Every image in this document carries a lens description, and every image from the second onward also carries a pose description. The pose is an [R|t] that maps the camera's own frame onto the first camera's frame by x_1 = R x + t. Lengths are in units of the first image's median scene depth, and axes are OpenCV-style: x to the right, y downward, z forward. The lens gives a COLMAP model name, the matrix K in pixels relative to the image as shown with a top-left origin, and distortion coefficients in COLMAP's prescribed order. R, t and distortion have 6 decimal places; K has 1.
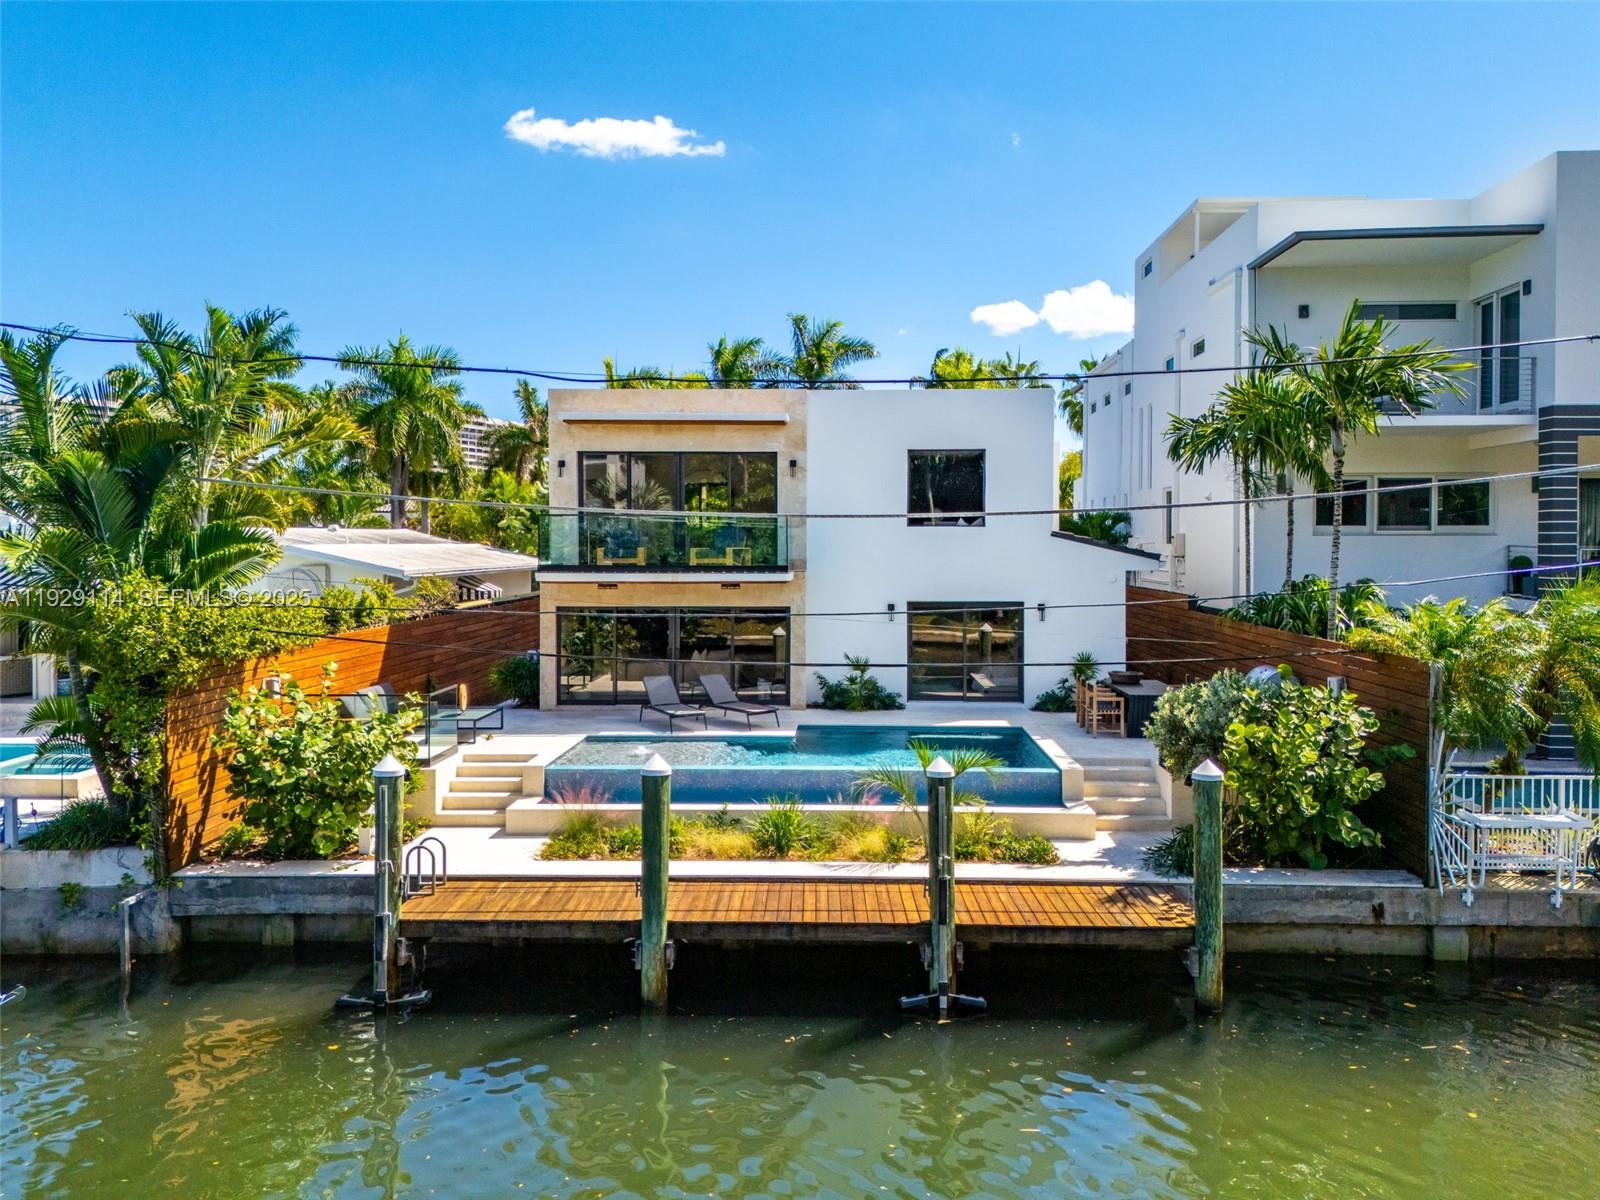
lens RADIAL K [[1147.0, 0, 799.5], [0, 1147.0, 594.8], [0, 0, 1]] dist [0.040897, 0.003639]
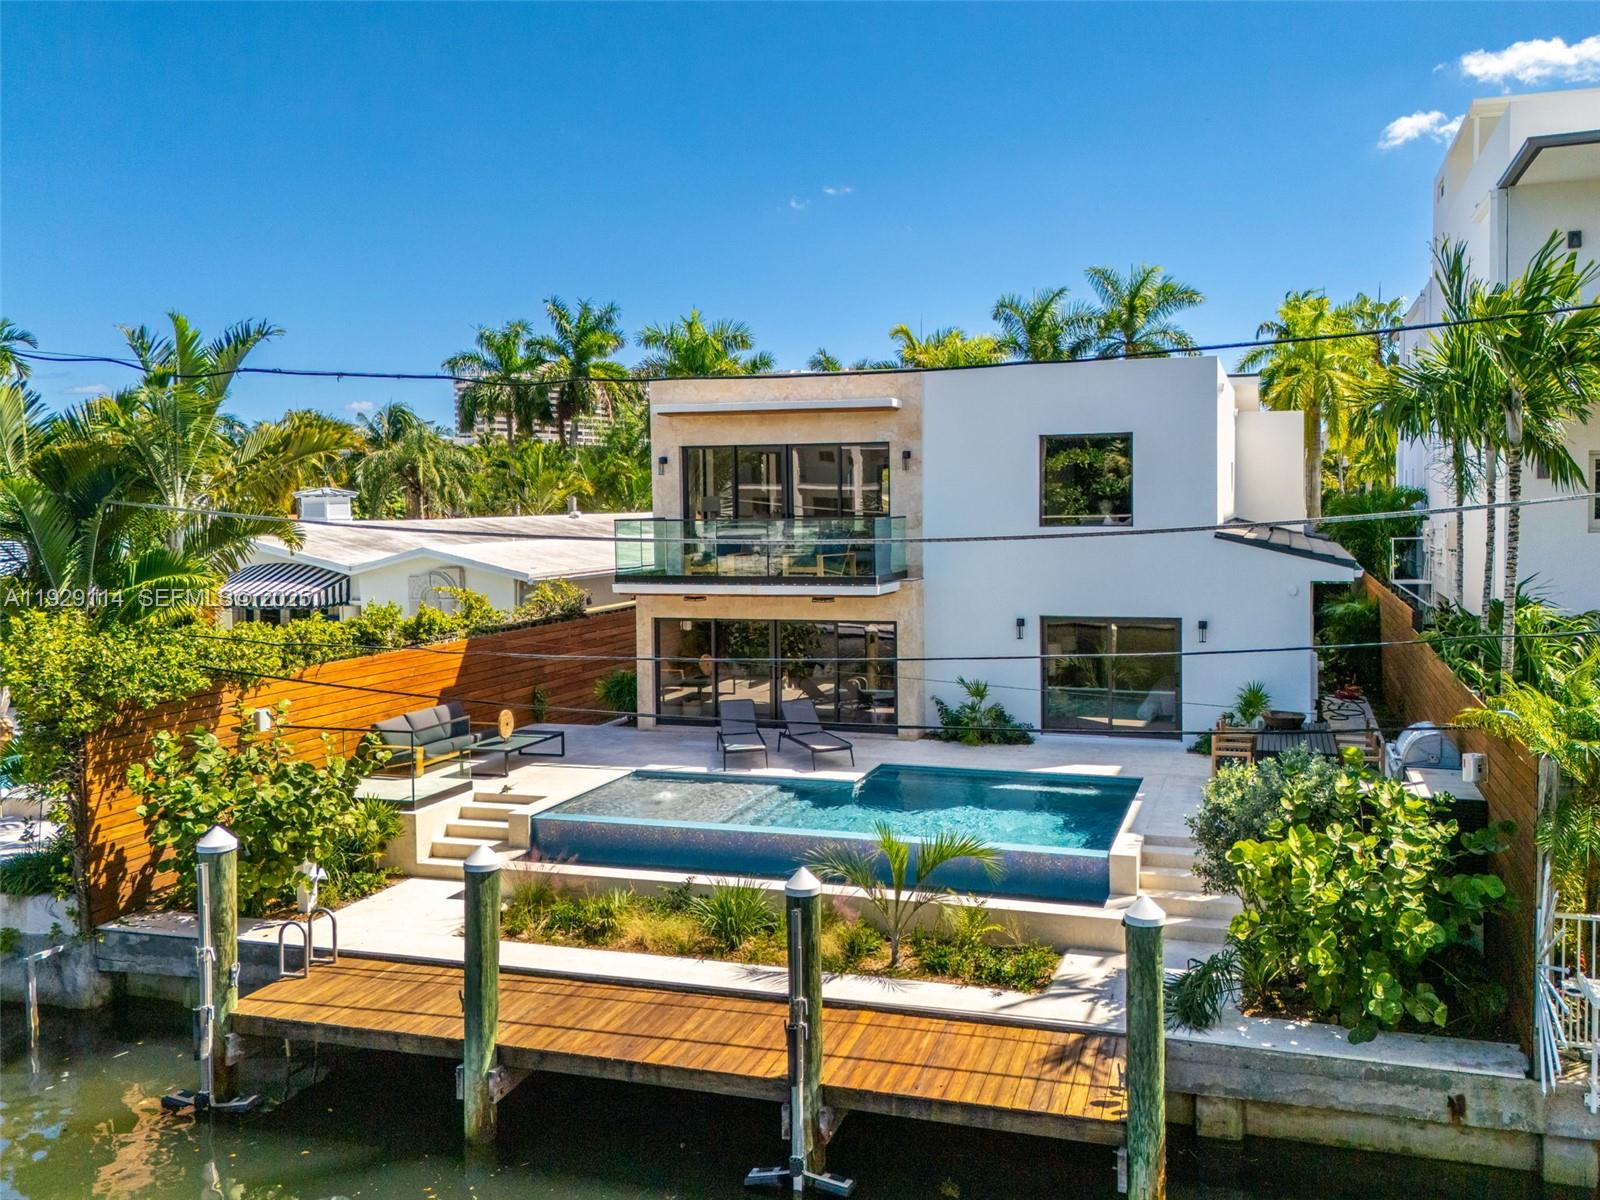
lens RADIAL K [[1205.2, 0, 861.5], [0, 1205.2, 594.3], [0, 0, 1]] dist [0.046162, -0.020962]
pose [[0.972495, 0.005775, -0.232850, 0.240376], [-0.000291, 0.999722, 0.023582, -0.043431], [0.232922, -0.022866, 0.972227, 0.149368]]
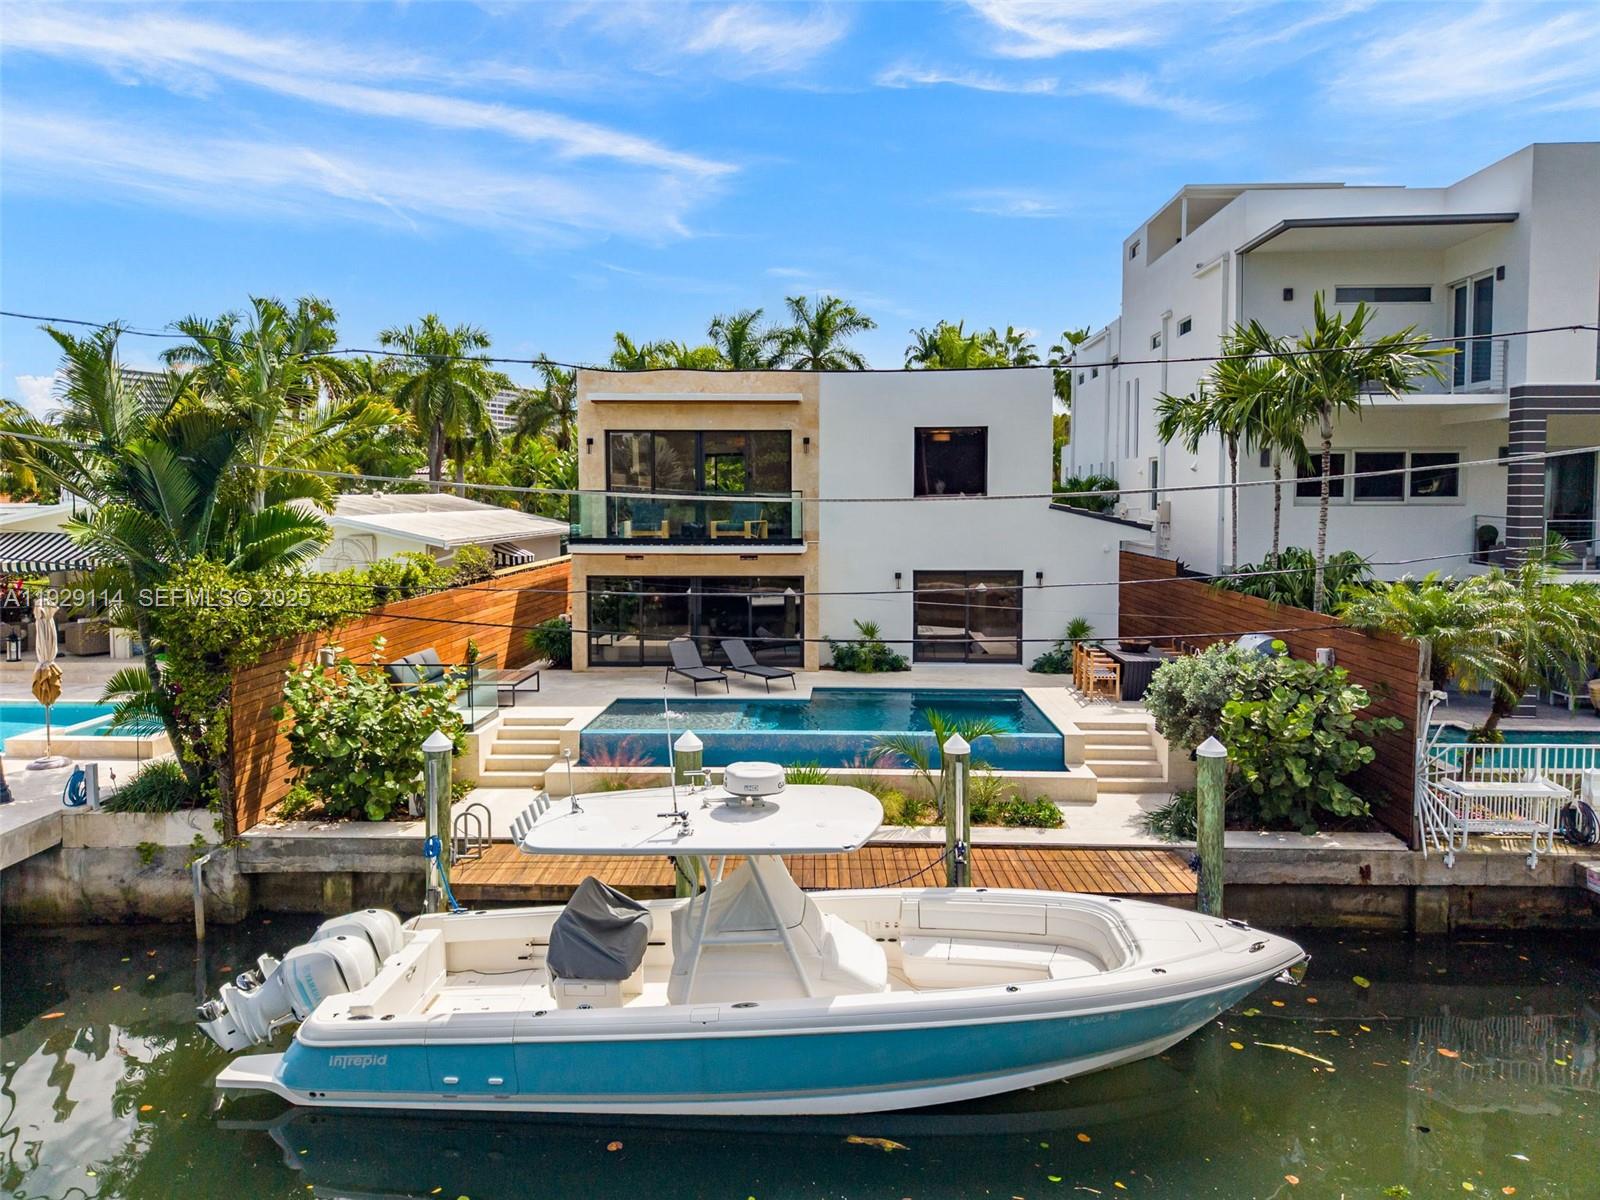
lens RADIAL K [[1054.6, 0, 791.8], [0, 1054.6, 586.4], [0, 0, 1]] dist [0.023728, -0.001378]
pose [[0.999942, -0.002247, -0.010497, -0.012777], [0.002618, 0.999367, 0.035476, -0.019681], [0.010411, -0.035501, 0.999315, 0.022623]]
